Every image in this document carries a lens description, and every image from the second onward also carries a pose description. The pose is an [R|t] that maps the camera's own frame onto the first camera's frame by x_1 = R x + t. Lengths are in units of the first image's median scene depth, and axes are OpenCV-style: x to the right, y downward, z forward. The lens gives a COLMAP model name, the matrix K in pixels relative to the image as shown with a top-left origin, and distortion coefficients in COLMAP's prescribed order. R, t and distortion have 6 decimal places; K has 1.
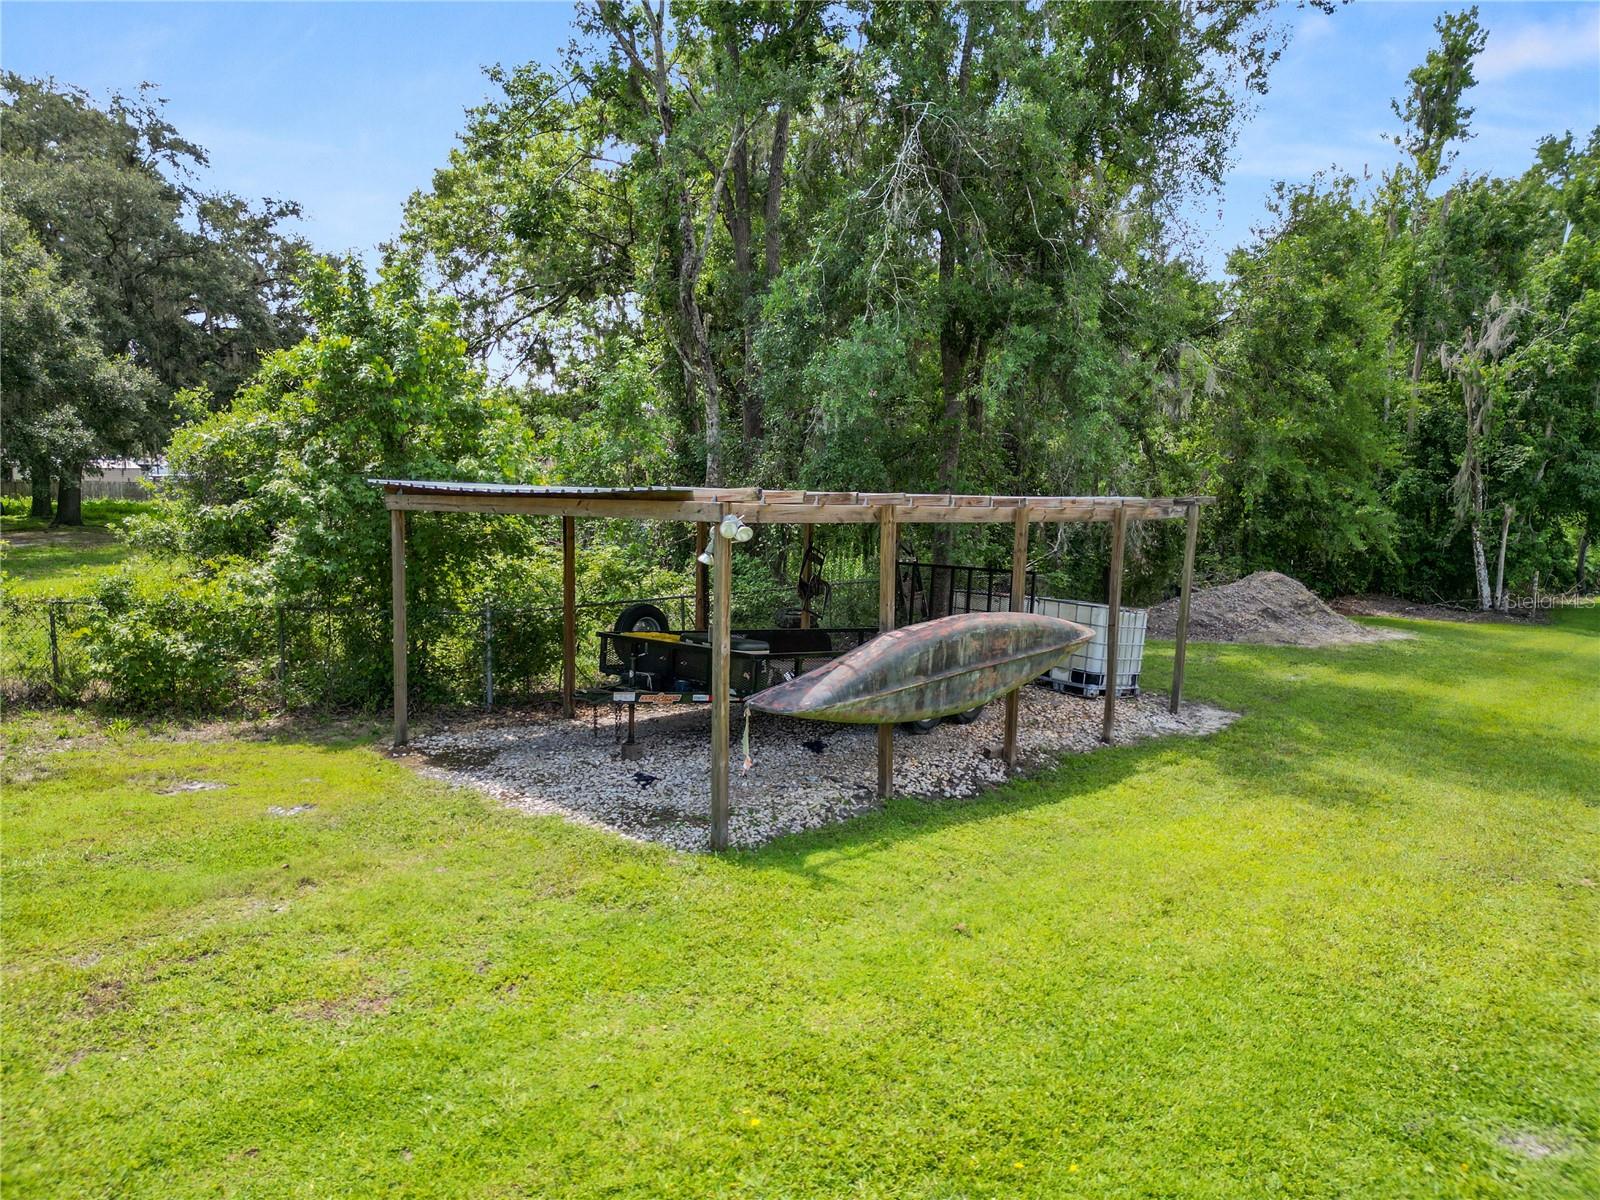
lens RADIAL K [[1132.3, 0, 801.9], [0, 1132.3, 609.6], [0, 0, 1]] dist [0.033846, -0.005458]
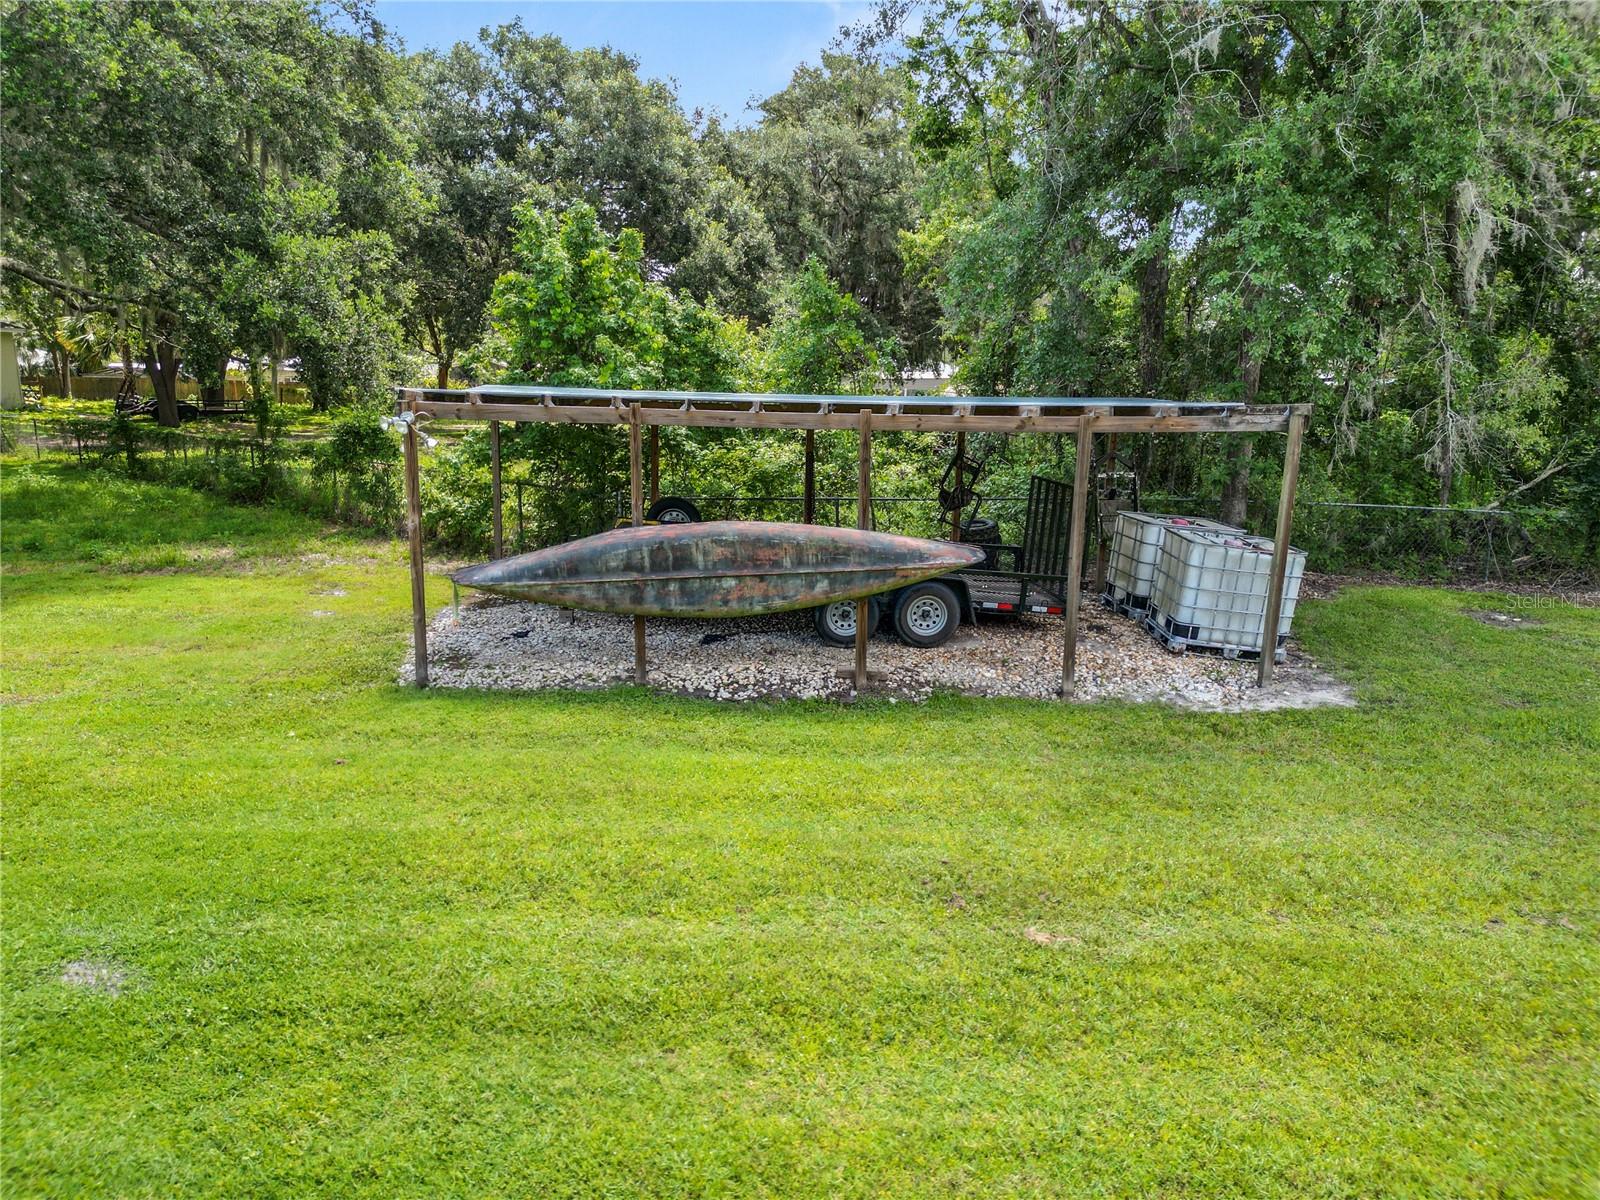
lens RADIAL K [[1132.3, 0, 799.2], [0, 1132.3, 599.4], [0, 0, 1]] dist [0.033846, -0.005458]
pose [[0.687035, 0.131883, -0.714556, 0.909597], [-0.071003, 0.990869, 0.114614, -0.045534], [0.723147, -0.028008, 0.690126, 0.357783]]
